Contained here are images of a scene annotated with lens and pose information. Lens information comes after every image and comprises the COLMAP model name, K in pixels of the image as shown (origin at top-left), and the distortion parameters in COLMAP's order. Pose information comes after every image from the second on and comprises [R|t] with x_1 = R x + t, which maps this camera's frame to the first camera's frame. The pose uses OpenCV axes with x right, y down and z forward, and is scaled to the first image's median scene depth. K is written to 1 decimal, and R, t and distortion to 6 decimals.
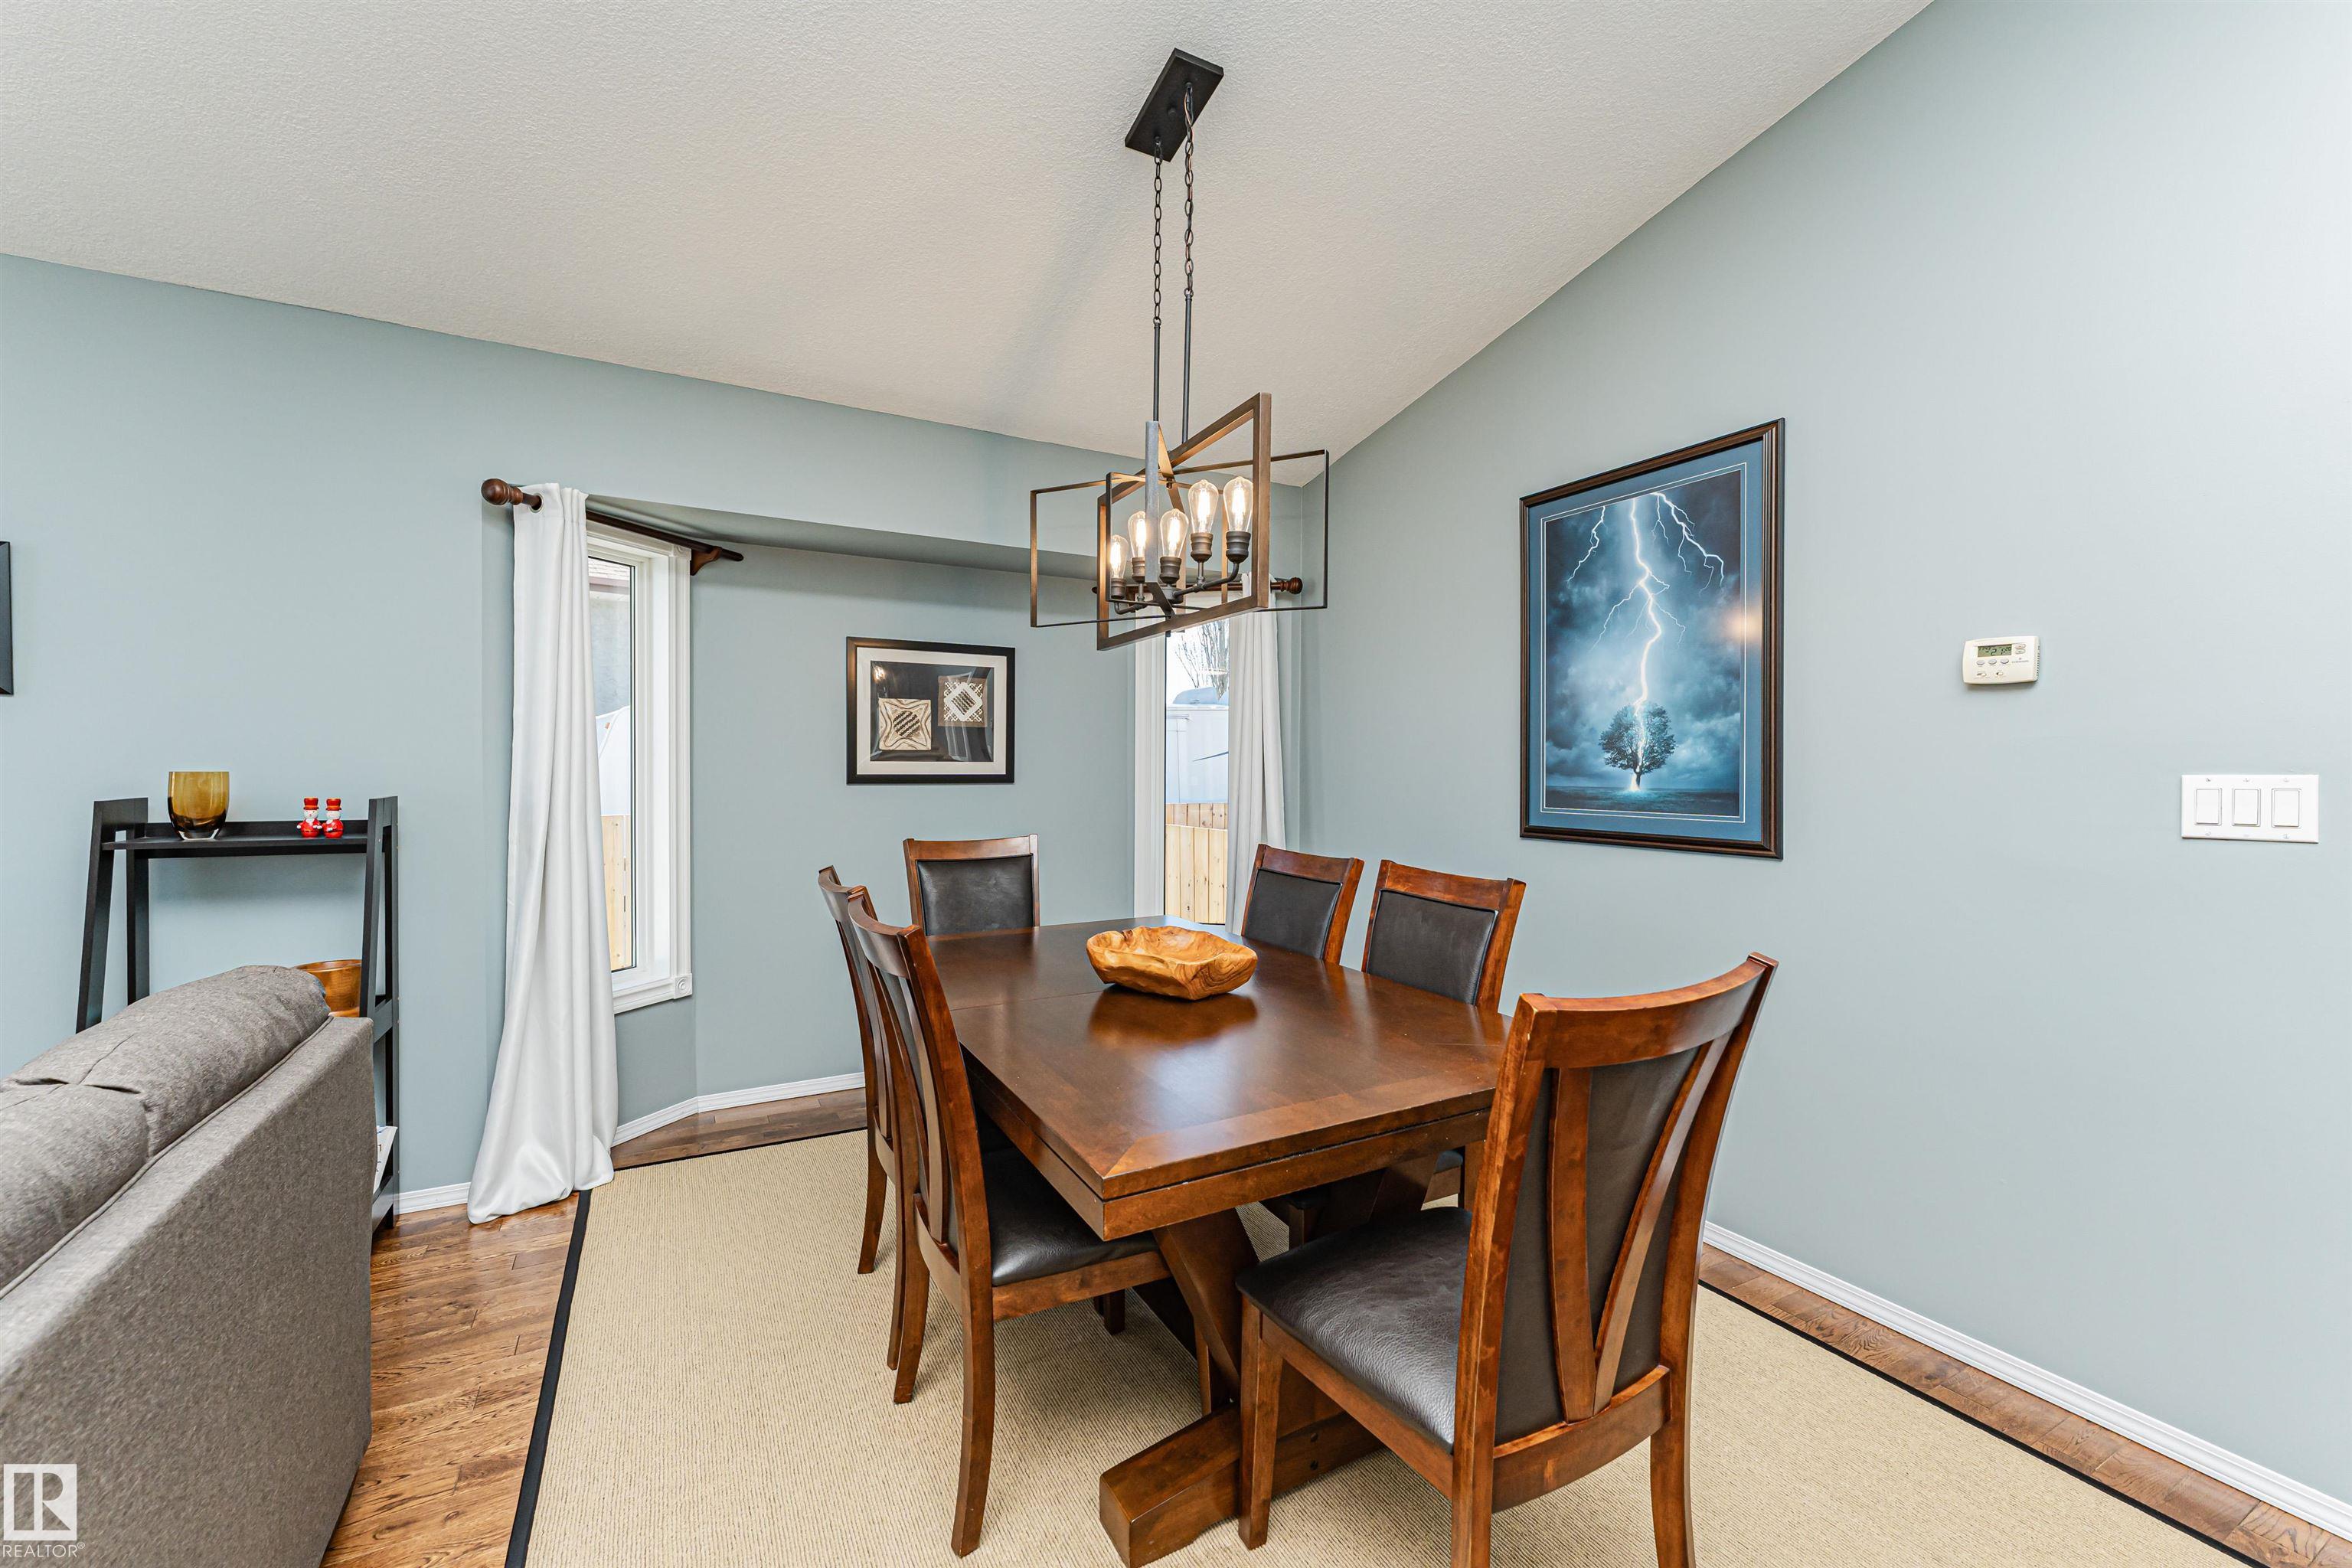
lens RADIAL K [[928.9, 0, 1175.3], [0, 928.9, 775.3], [0, 0, 1]] dist [-0.000663, -0.000042]
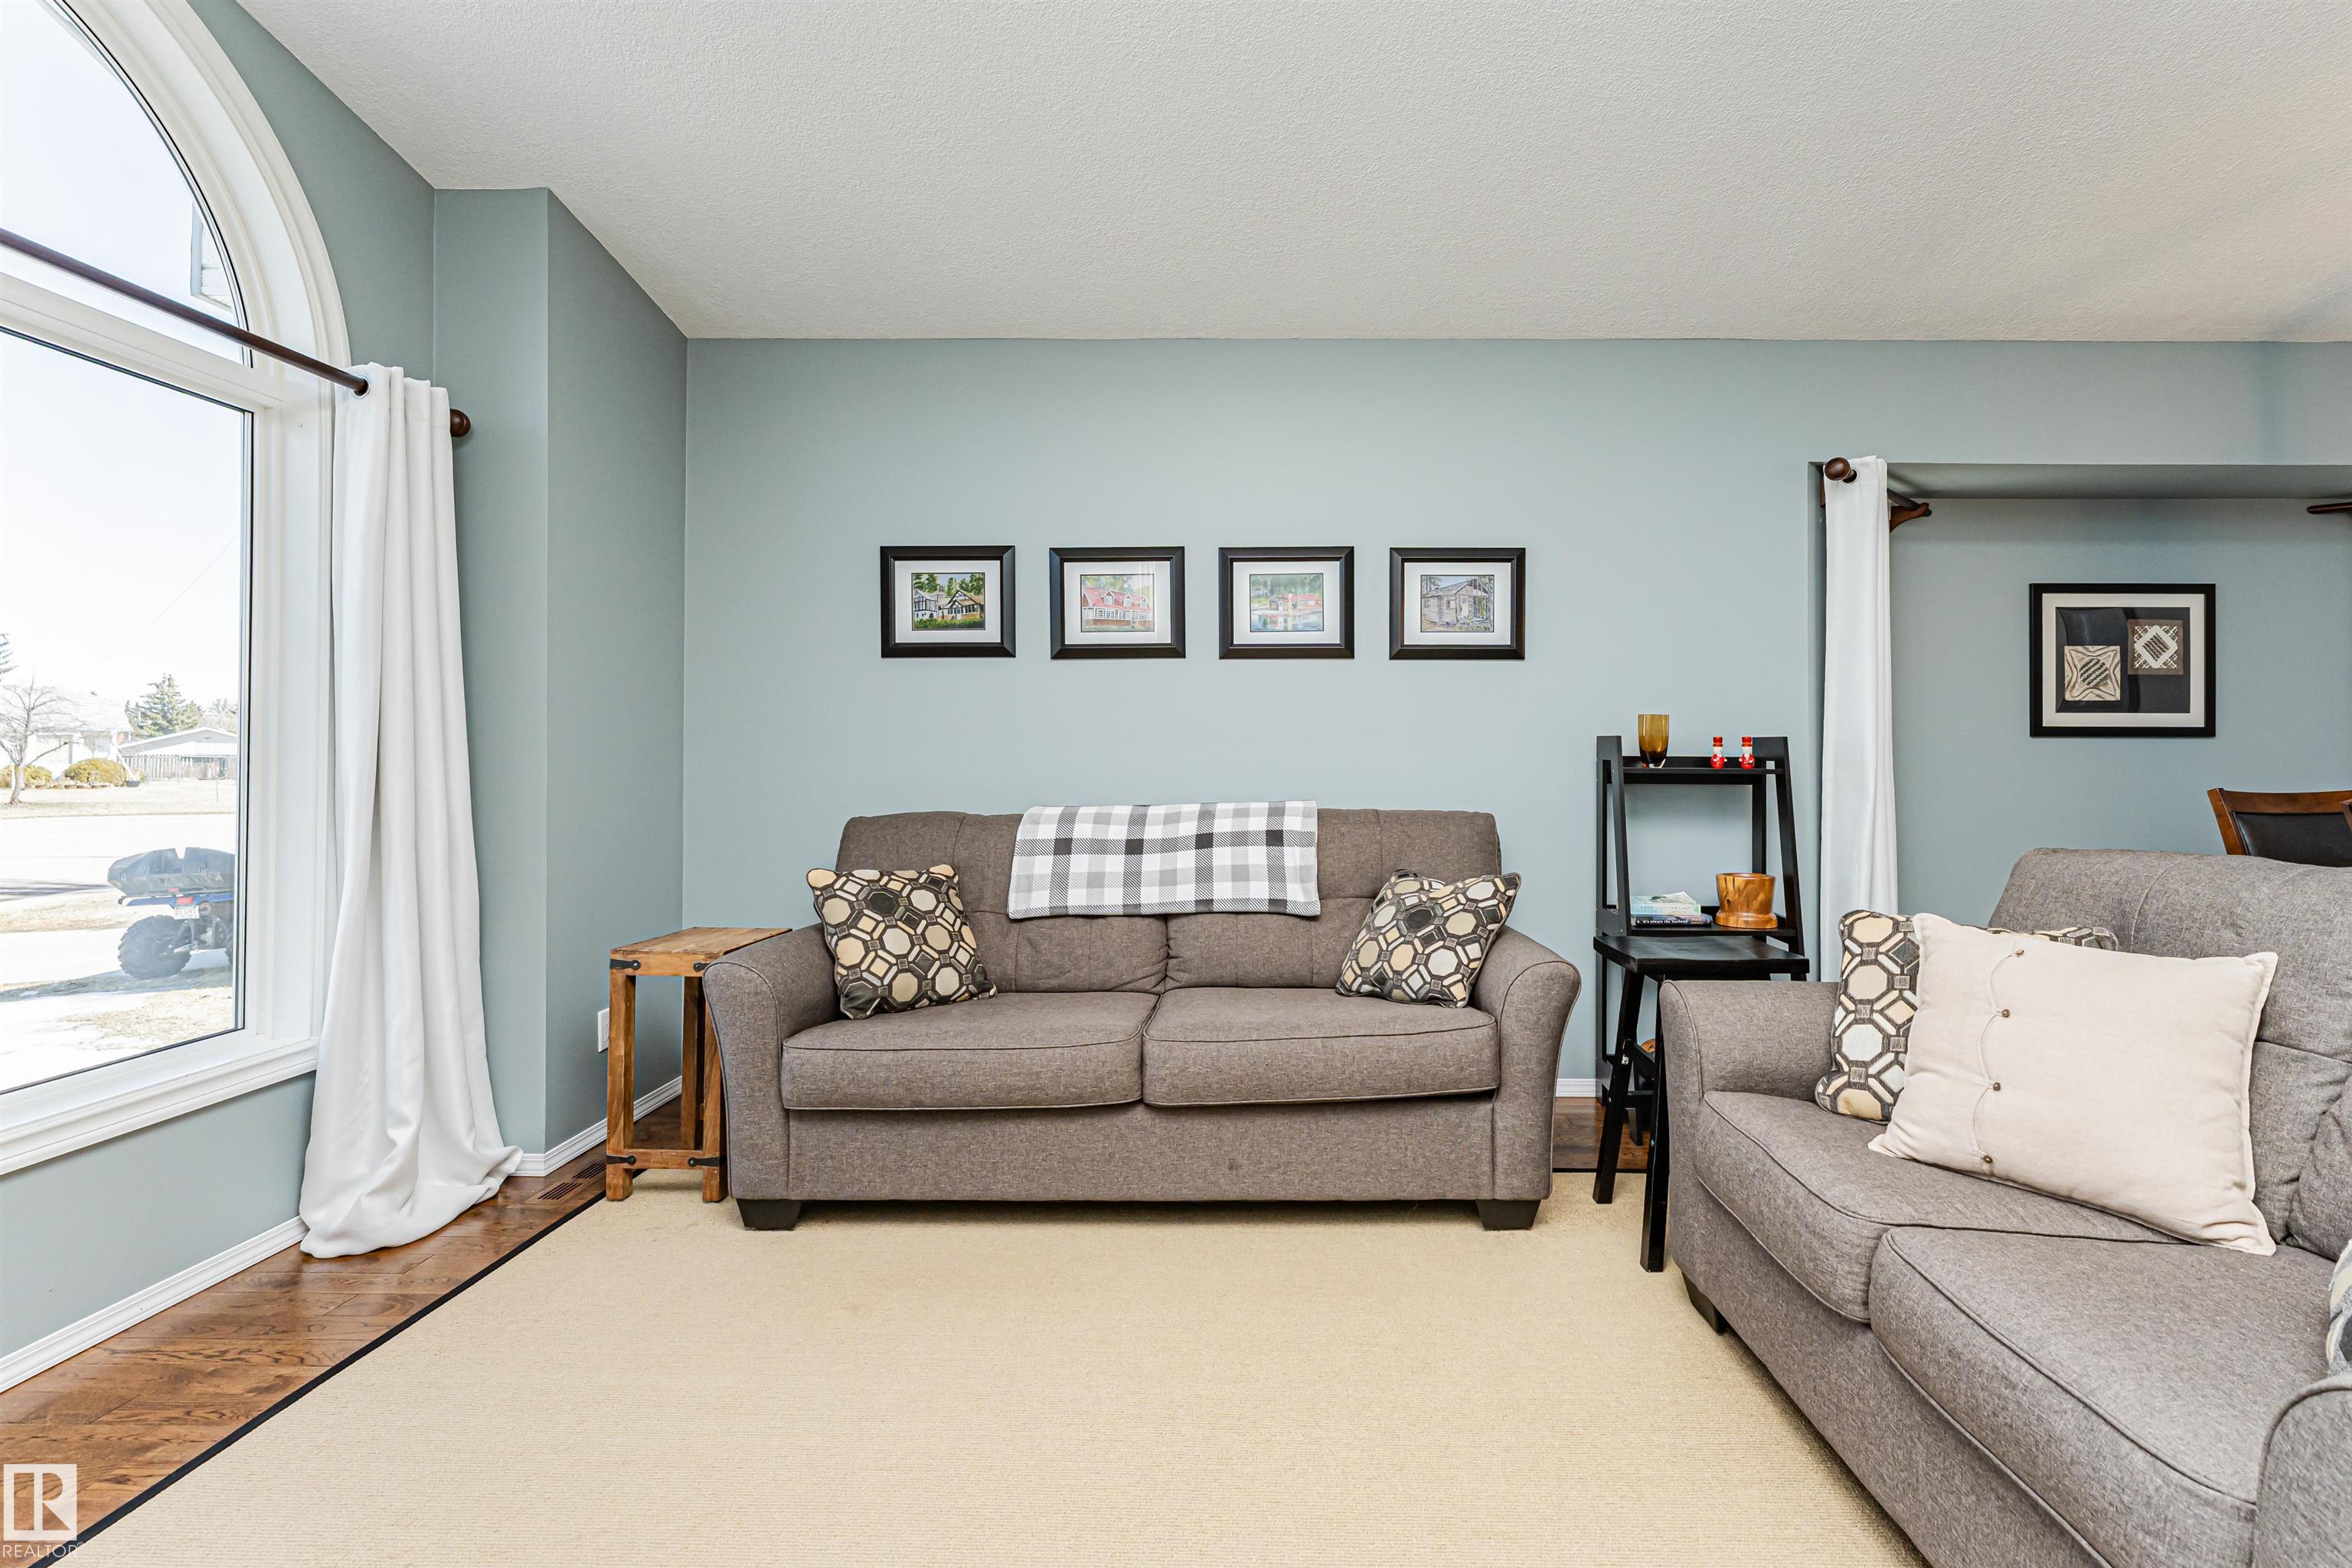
lens RADIAL K [[1012.3, 0, 1277.3], [0, 1012.3, 743.1], [0, 0, 1]] dist [-0.002028, -0.000159]
pose [[0.878024, -0.006544, -0.478572, -0.729843], [-0.004328, 0.999757, -0.021611, 0.057387], [0.478598, 0.021046, 0.877782, -0.395431]]
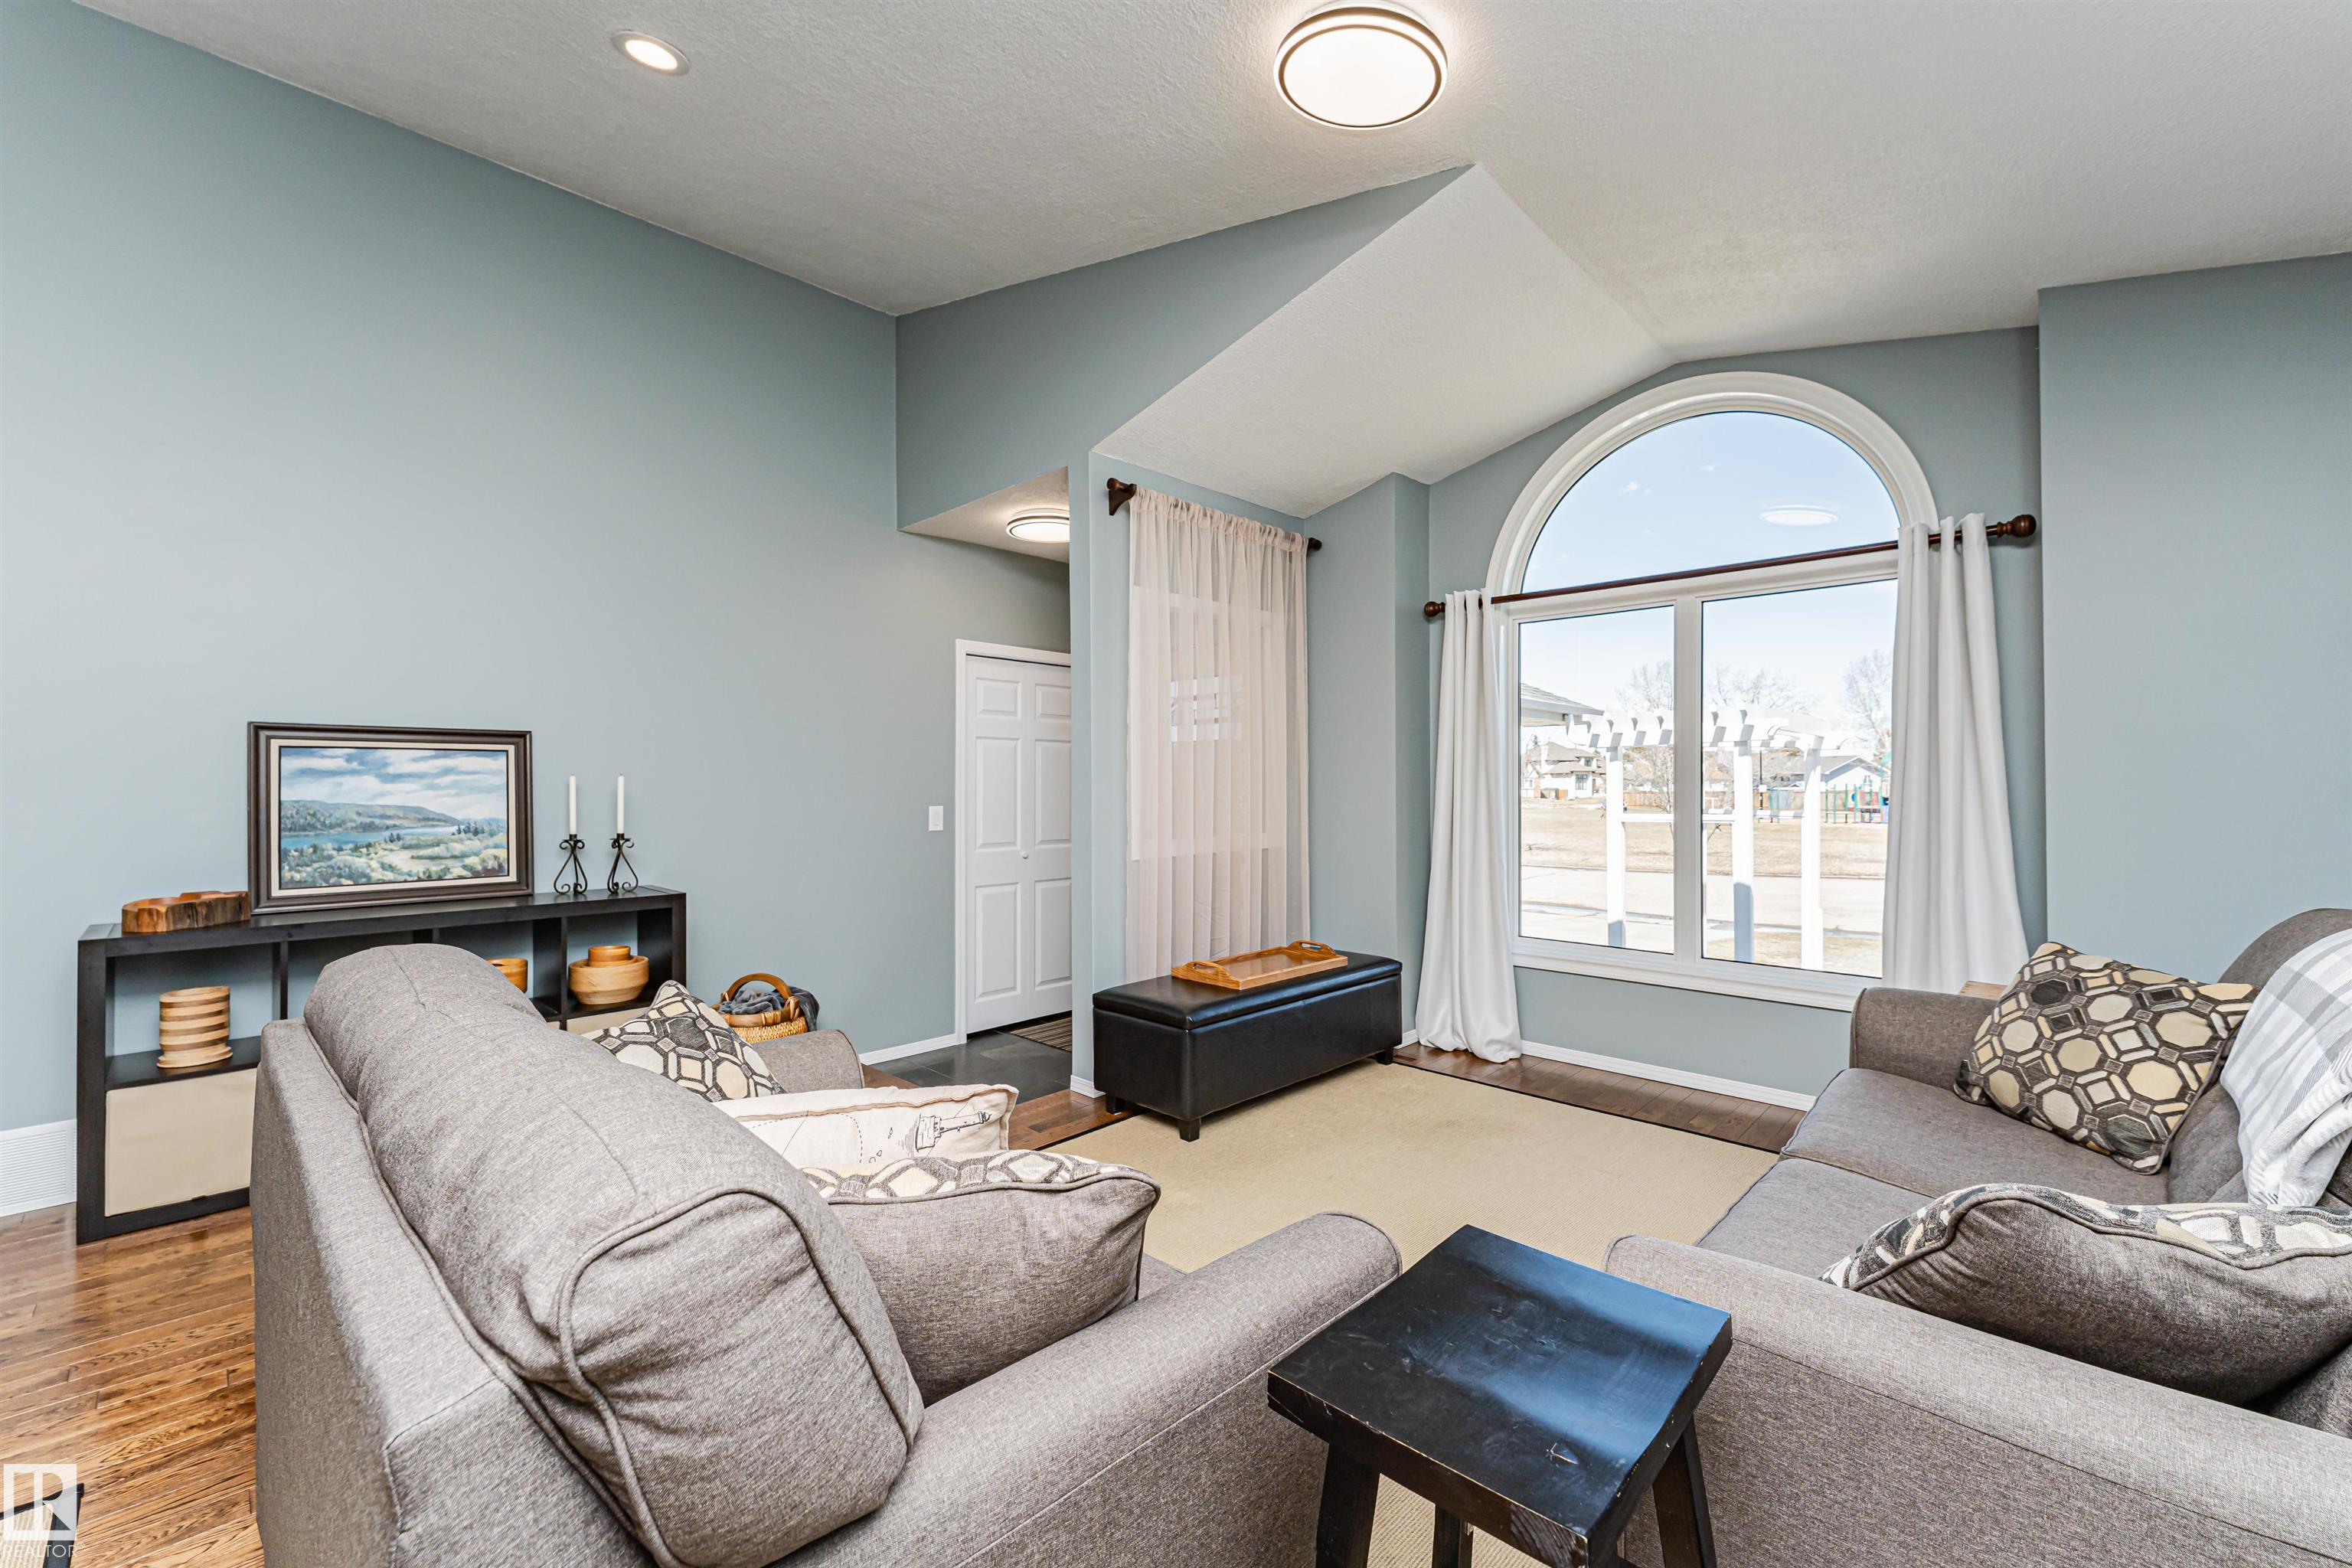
lens RADIAL K [[937.2, 0, 1157.0], [0, 937.2, 776.2], [0, 0, 1]] dist [-0.002311, -0.000289]
pose [[-0.959093, -0.004094, -0.283061, -0.632157], [-0.005313, 0.999980, 0.003541, 0.019408], [0.283040, 0.004900, -0.959095, 0.801745]]
